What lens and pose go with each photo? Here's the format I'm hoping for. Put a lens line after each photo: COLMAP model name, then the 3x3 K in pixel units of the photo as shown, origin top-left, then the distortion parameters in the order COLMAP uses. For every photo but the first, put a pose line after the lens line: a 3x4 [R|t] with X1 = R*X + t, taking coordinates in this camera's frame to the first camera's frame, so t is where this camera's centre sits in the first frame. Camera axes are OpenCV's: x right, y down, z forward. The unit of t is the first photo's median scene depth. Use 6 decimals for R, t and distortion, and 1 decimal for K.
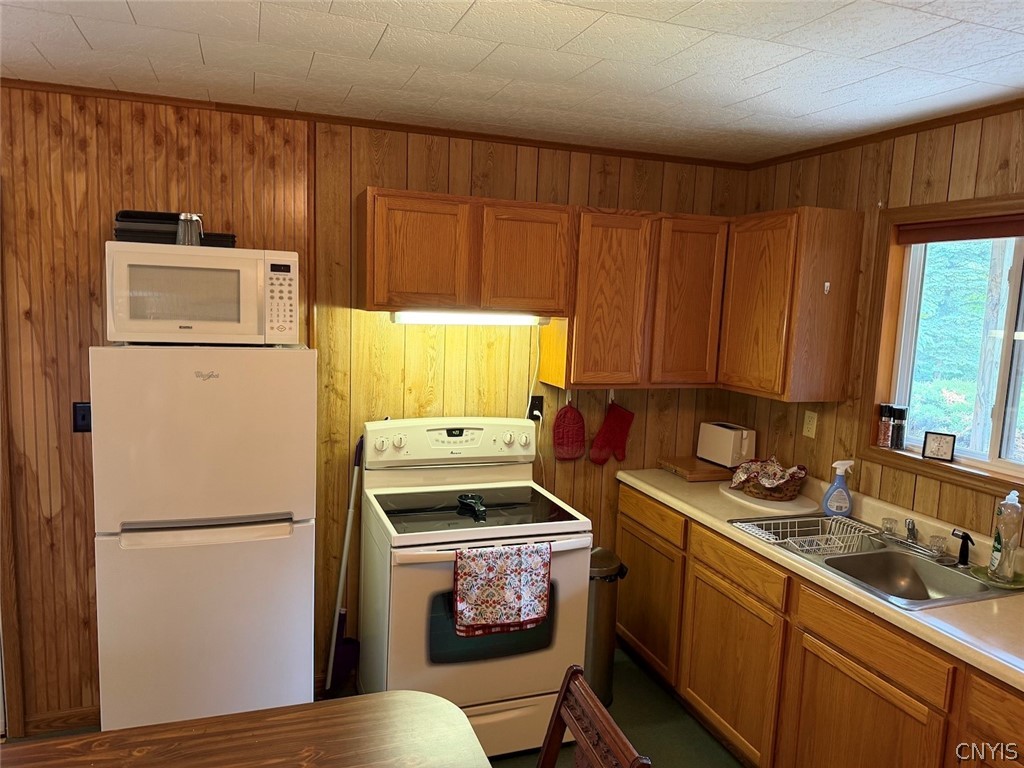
lens RADIAL K [[714.5, 0, 512.0], [0, 714.5, 384.0], [0, 0, 1]] dist [0.104408, -0.159074]
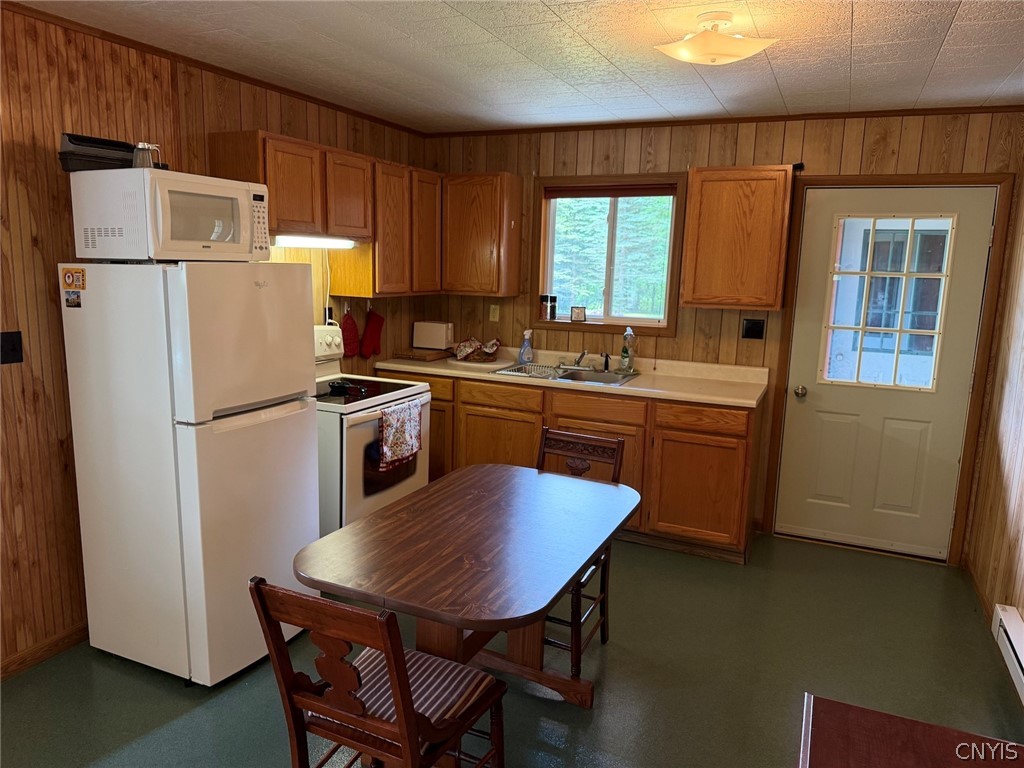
lens RADIAL K [[705.3, 0, 511.4], [0, 705.3, 404.6], [0, 0, 1]] dist [-0.010532, -0.005856]
pose [[0.701853, -0.160419, 0.694023, -0.757917], [0.084380, 0.986175, 0.142617, 0.042339], [-0.707307, -0.041534, 0.705686, -0.128891]]
